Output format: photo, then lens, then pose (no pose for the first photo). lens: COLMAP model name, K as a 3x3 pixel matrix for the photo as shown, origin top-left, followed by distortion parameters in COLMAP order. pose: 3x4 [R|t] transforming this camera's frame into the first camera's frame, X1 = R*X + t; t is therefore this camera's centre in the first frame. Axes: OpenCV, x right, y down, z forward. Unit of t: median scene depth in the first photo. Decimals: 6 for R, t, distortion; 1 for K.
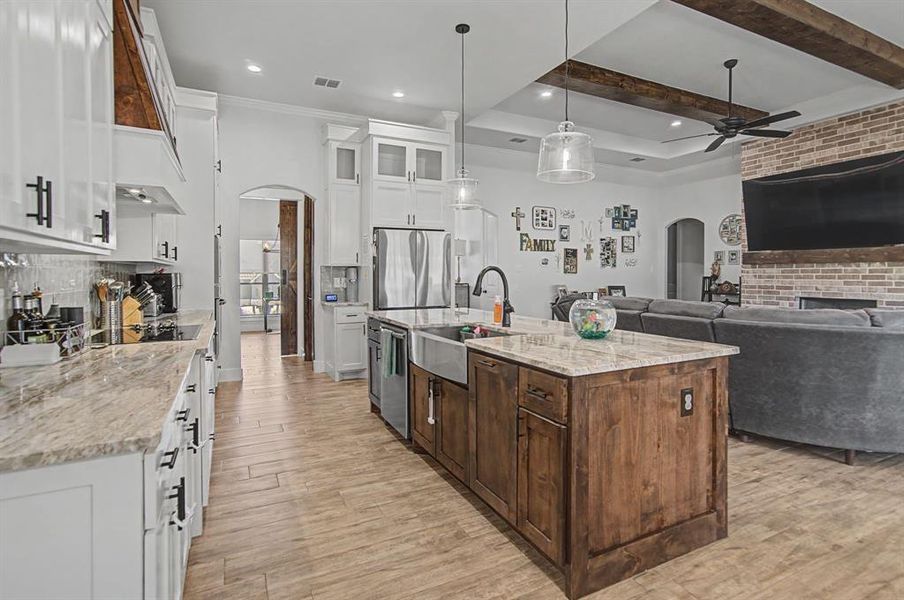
lens RADIAL K [[456.0, 0, 458.6], [0, 456.0, 279.8], [0, 0, 1]] dist [-0.024285, 0.022099]
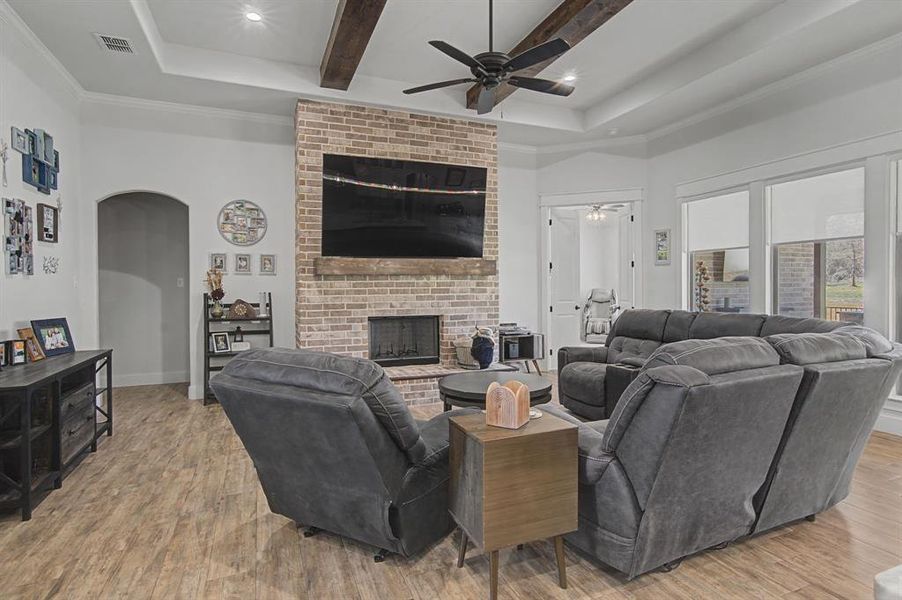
lens RADIAL K [[483.8, 0, 452.0], [0, 483.8, 286.7], [0, 0, 1]] dist [-0.033567, 0.034728]
pose [[0.076128, -0.003110, 0.997093, -0.092858], [0.020156, 0.999796, 0.001579, -0.013274], [-0.996894, 0.019977, 0.076175, 0.763514]]
